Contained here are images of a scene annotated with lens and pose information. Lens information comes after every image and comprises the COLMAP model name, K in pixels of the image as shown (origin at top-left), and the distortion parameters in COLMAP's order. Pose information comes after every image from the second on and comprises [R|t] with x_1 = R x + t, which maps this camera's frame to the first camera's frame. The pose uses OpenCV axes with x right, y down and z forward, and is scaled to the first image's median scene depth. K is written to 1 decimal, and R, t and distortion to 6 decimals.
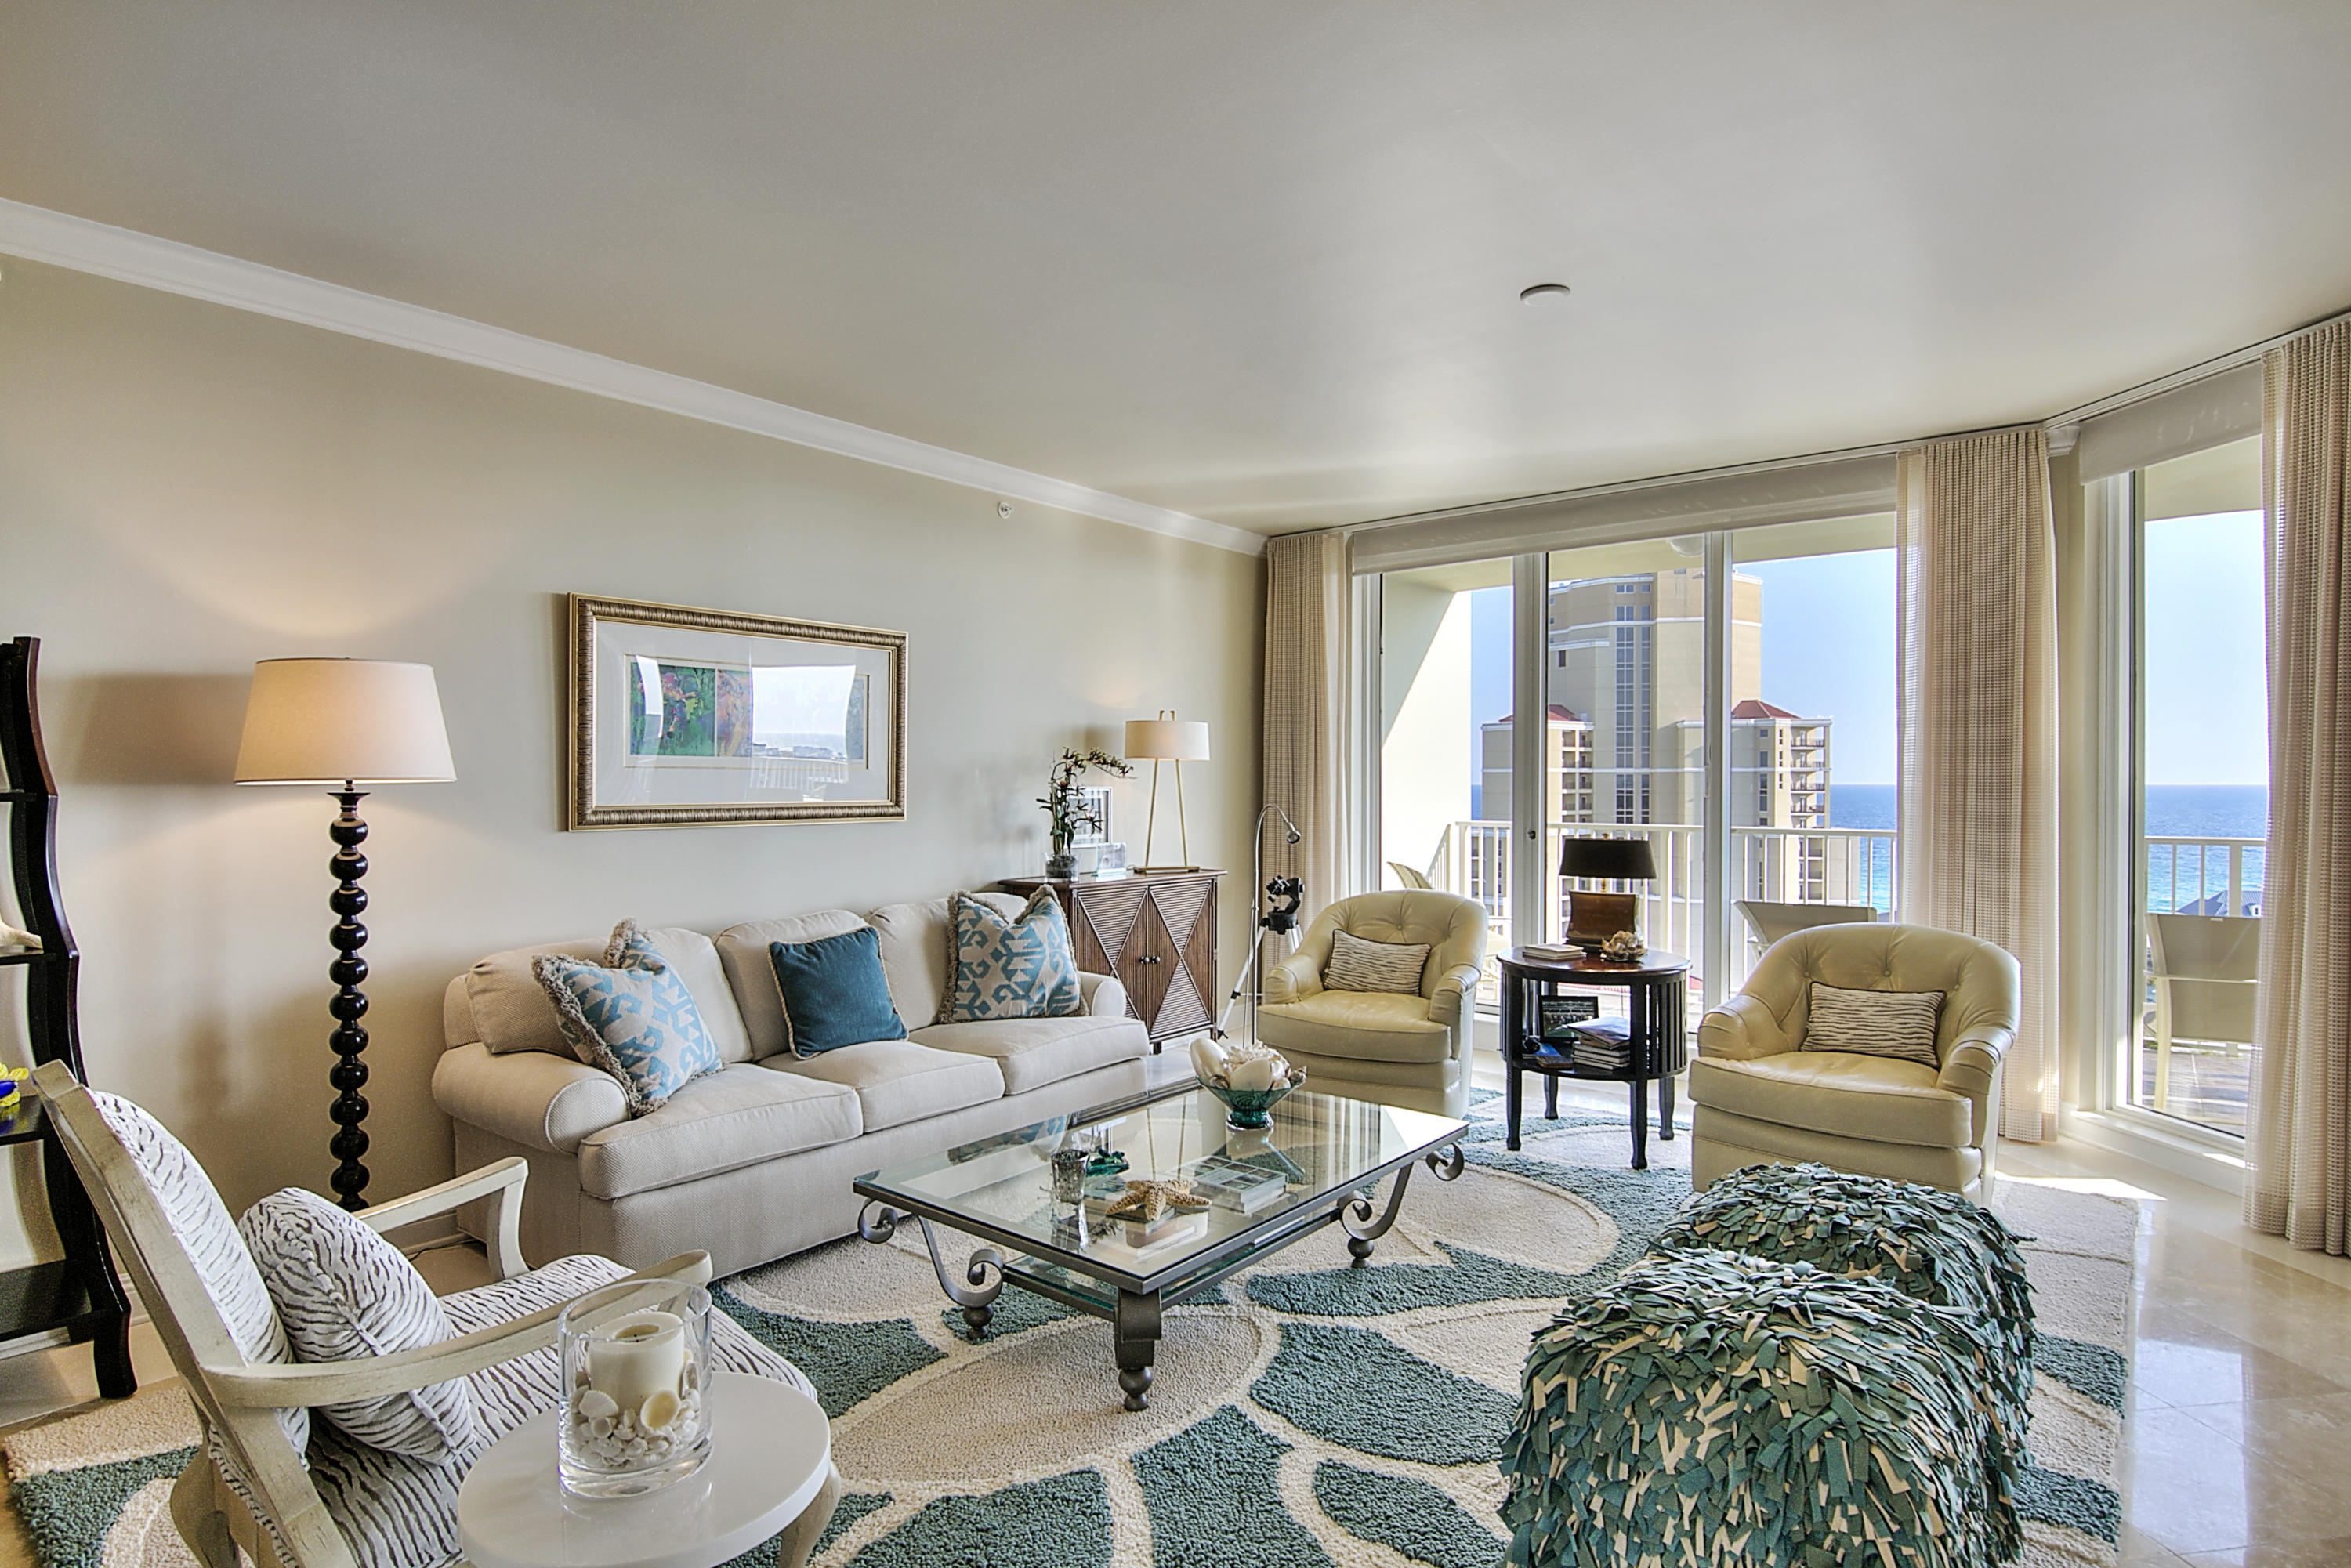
lens RADIAL K [[1230.9, 0, 1175.5], [0, 1230.9, 784.0], [0, 0, 1]] dist [0.002226, -0.017149]
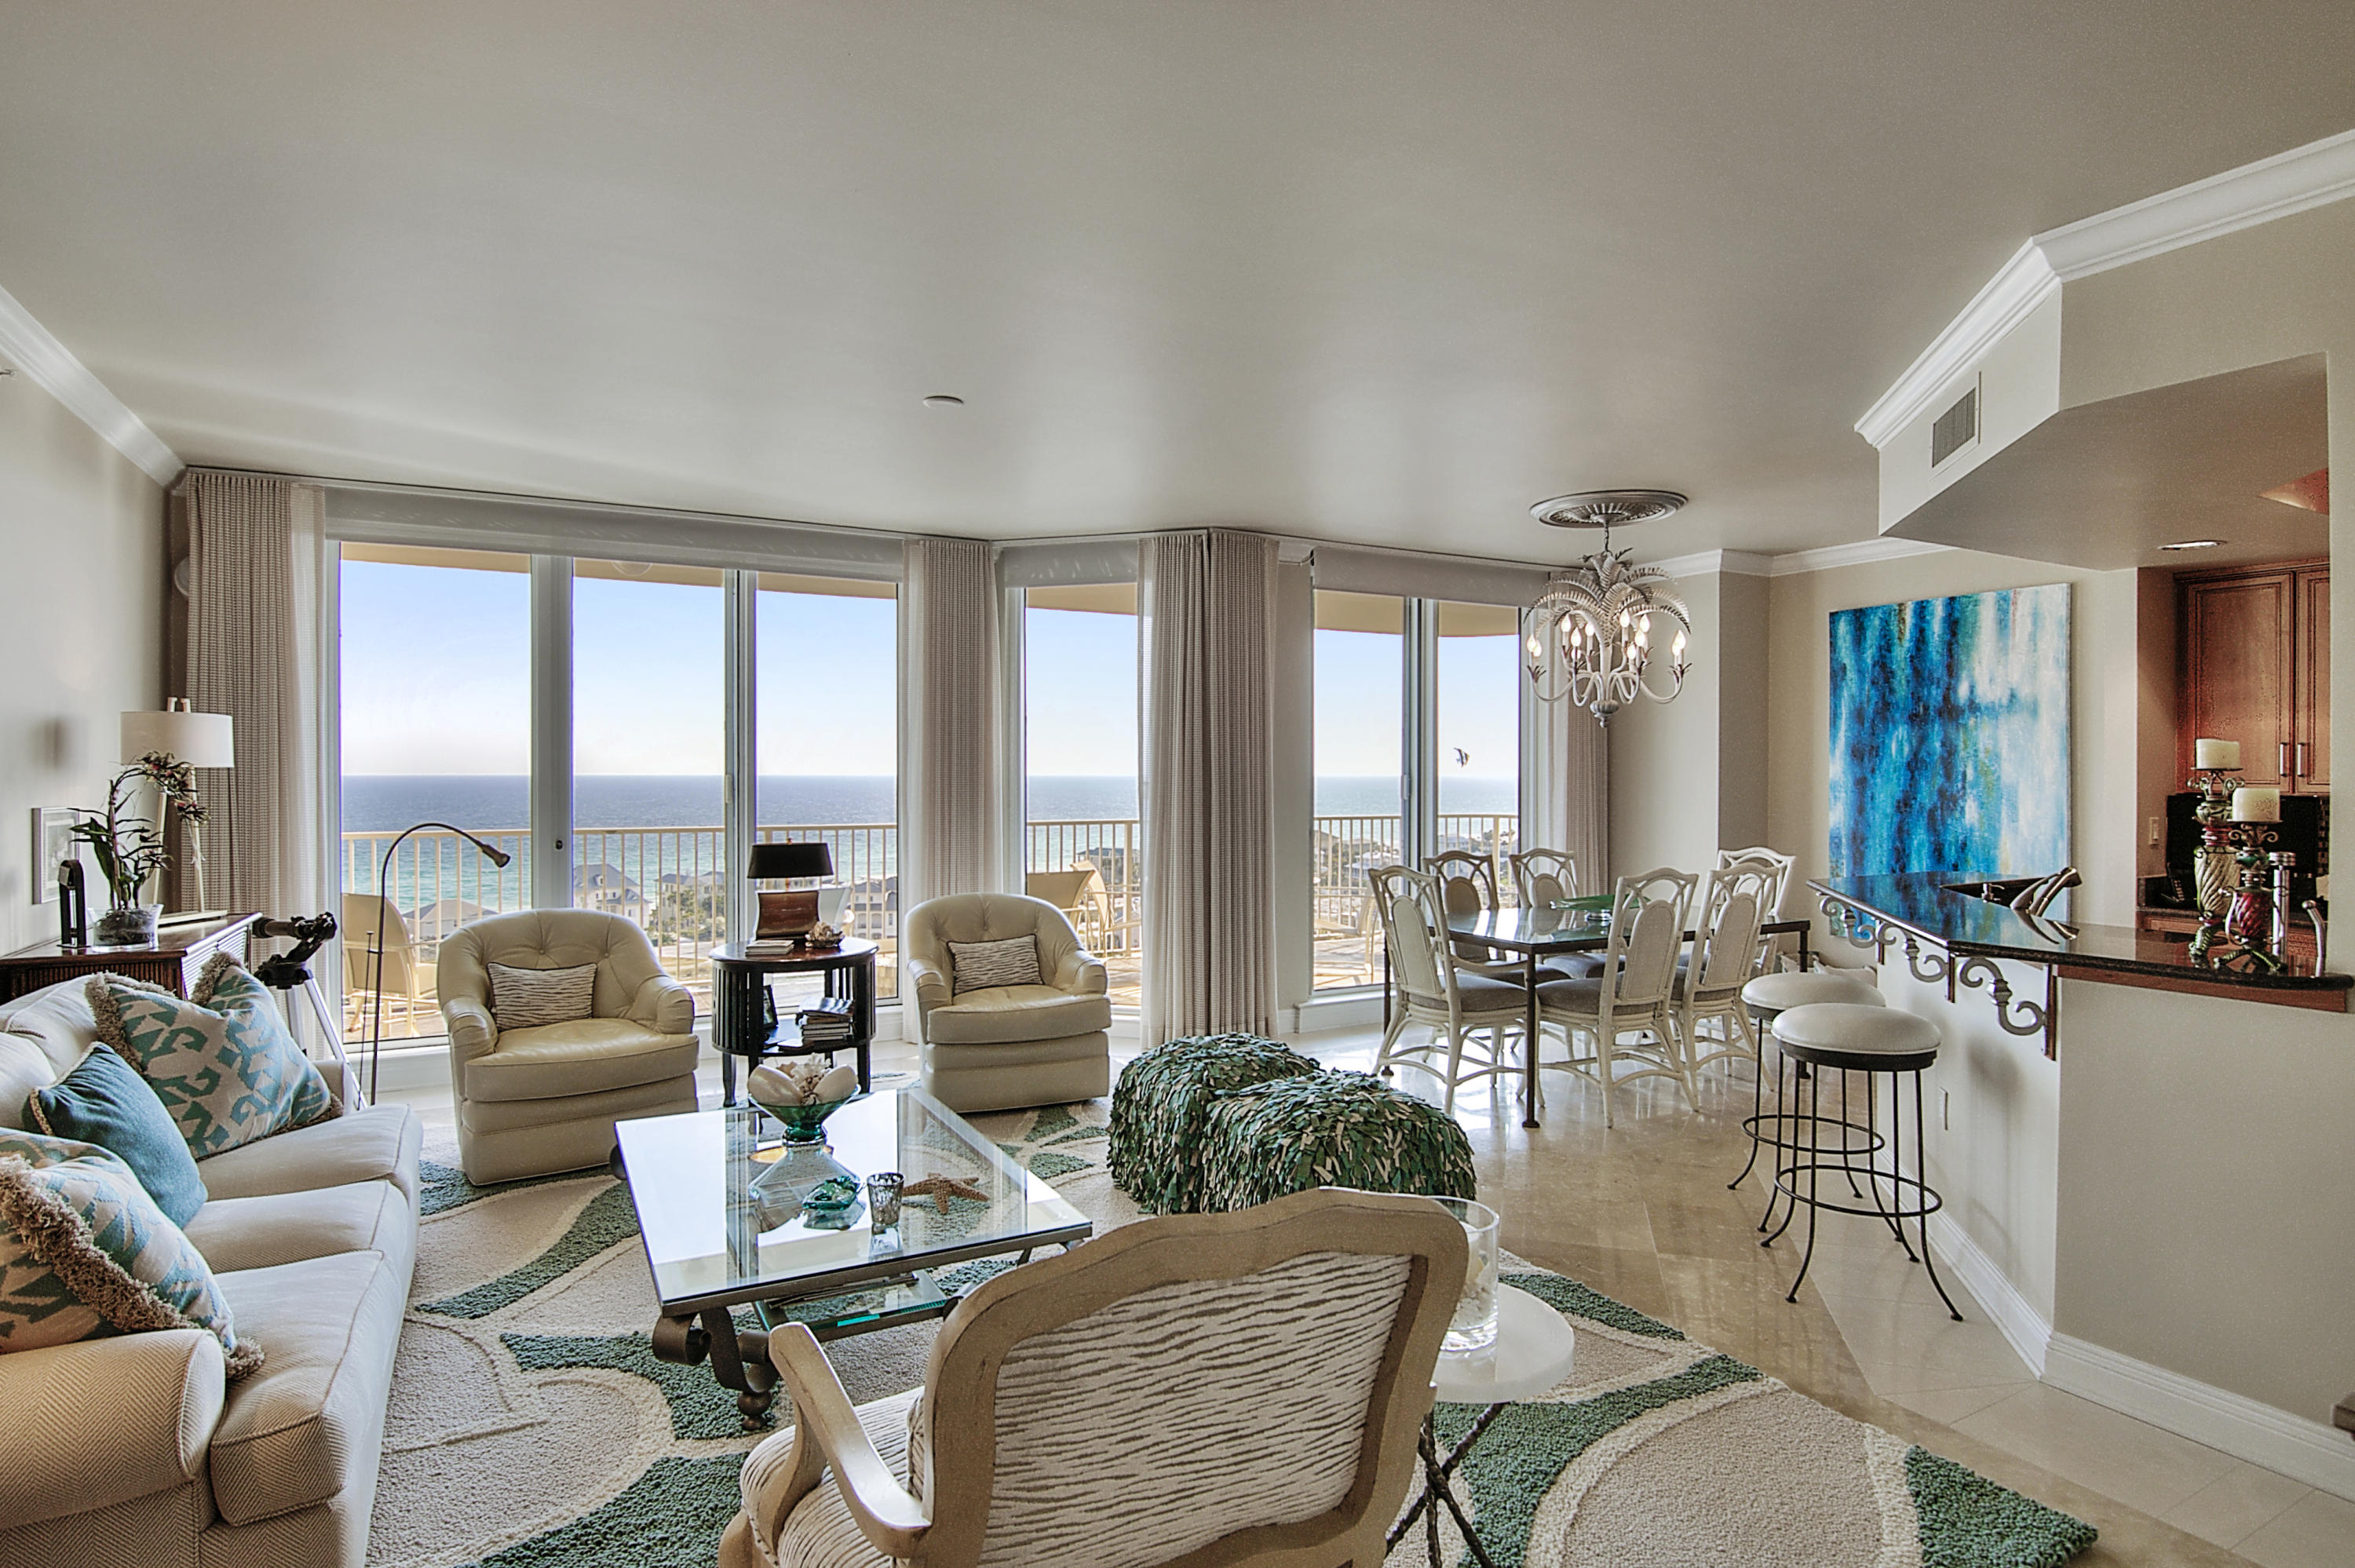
lens RADIAL K [[1232.9, 0, 1177.5], [0, 1232.9, 784.0], [0, 0, 1]] dist [0.002226, -0.017149]
pose [[0.377397, -0.007753, 0.926019, -0.581223], [0.002336, 0.999970, 0.007420, -0.018024], [-0.926049, -0.000637, 0.377403, 0.247328]]
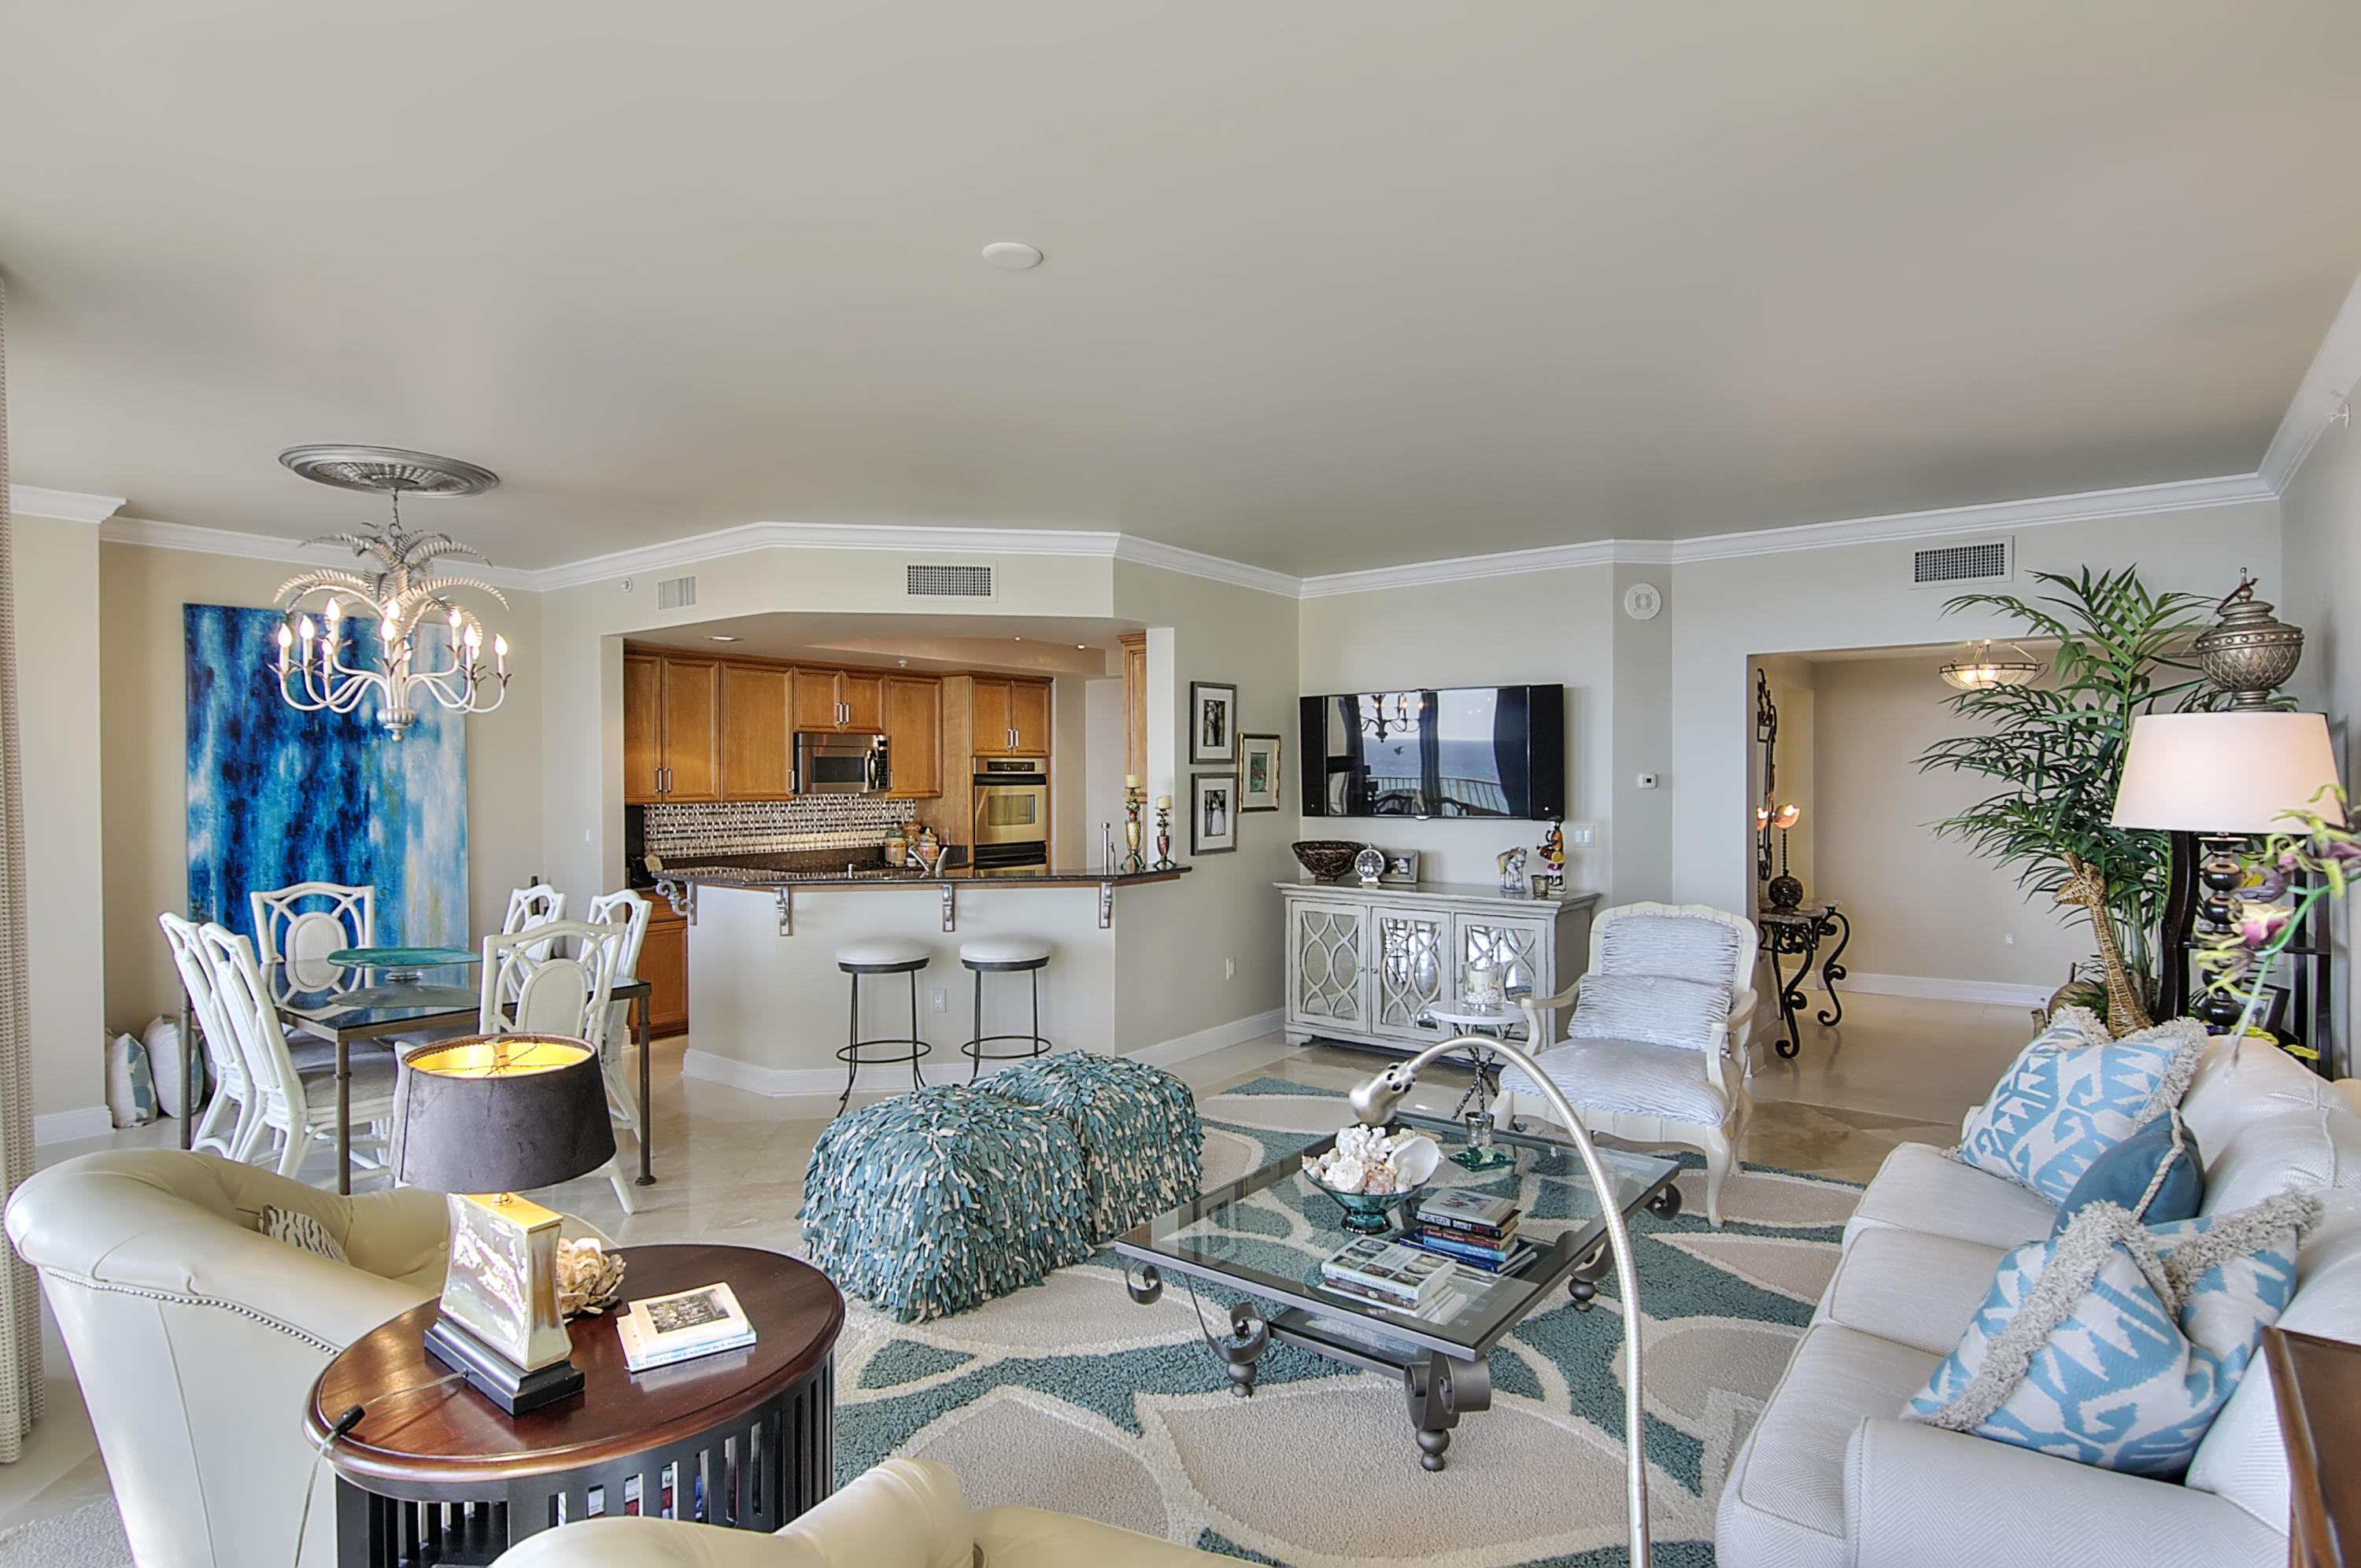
lens RADIAL K [[1198.9, 0, 1199.8], [0, 1198.9, 784.0], [0, 0, 1]] dist [0.021260, -0.022168]
pose [[-0.998844, 0.004542, -0.047855, 0.167735], [0.003995, 0.999926, 0.011523, -0.040927], [0.047904, 0.011318, -0.998788, 1.401244]]
